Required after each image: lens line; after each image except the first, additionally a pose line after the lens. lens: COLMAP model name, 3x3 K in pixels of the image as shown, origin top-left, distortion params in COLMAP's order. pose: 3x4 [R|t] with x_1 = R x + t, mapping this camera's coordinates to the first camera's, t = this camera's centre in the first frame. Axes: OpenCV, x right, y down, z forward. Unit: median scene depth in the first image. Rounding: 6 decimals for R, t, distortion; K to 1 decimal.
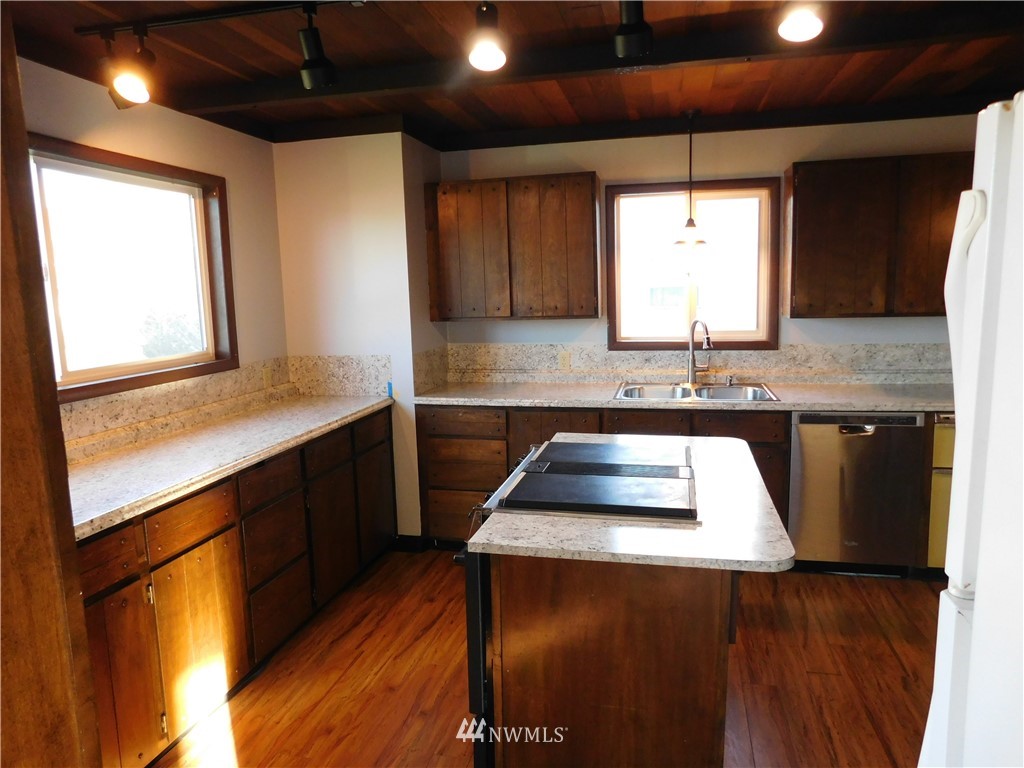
lens RADIAL K [[689.1, 0, 517.8], [0, 689.1, 383.5], [0, 0, 1]] dist [-0.070029, 0.075301]
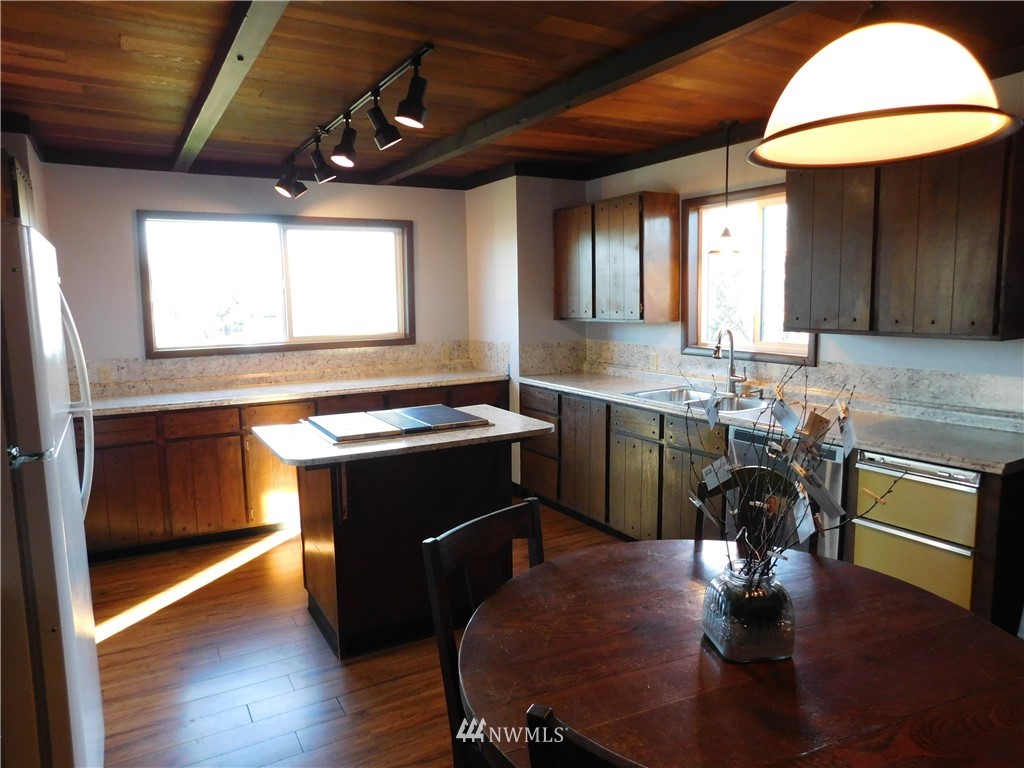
lens RADIAL K [[689.1, 0, 517.8], [0, 689.1, 383.5], [0, 0, 1]] dist [-0.070029, 0.075301]
pose [[0.688793, 0.107643, -0.716922, 0.792452], [-0.104675, 0.993319, 0.048575, -0.031066], [0.717361, 0.041586, 0.695459, 0.084515]]
